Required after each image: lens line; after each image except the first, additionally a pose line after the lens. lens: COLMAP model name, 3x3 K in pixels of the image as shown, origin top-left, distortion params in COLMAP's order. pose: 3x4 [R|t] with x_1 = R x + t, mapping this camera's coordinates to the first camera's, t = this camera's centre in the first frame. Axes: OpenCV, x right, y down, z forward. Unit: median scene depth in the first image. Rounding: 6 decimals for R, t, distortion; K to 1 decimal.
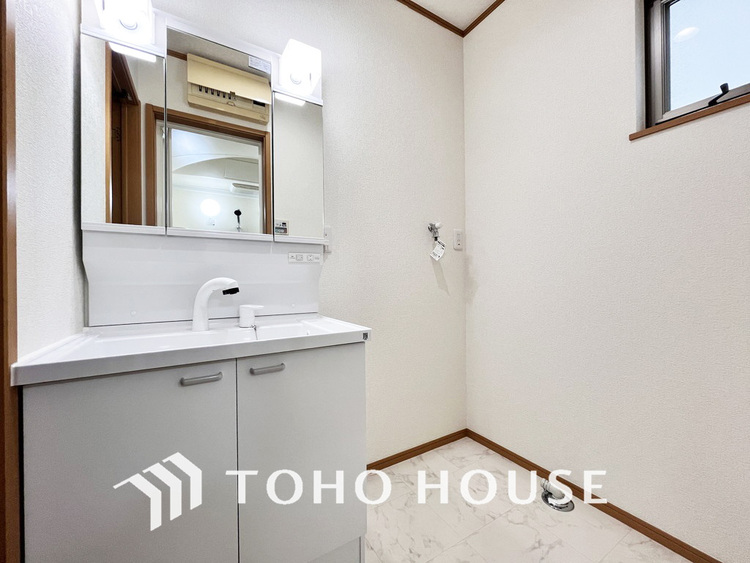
lens RADIAL K [[303.4, 0, 375.8], [0, 303.4, 282.2], [0, 0, 1]] dist [-0.001017, -0.000195]
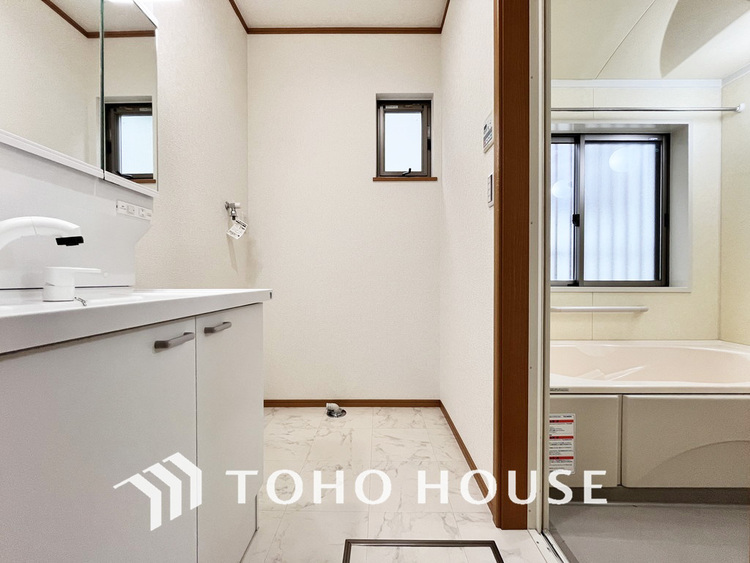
lens RADIAL K [[303.4, 0, 375.8], [0, 303.4, 282.2], [0, 0, 1]] dist [-0.001017, -0.000195]
pose [[0.525803, 0.000129, 0.850607, -0.609247], [-0.000434, 1.000000, 0.000117, 0.105312], [-0.850606, -0.000431, 0.525803, 0.086294]]
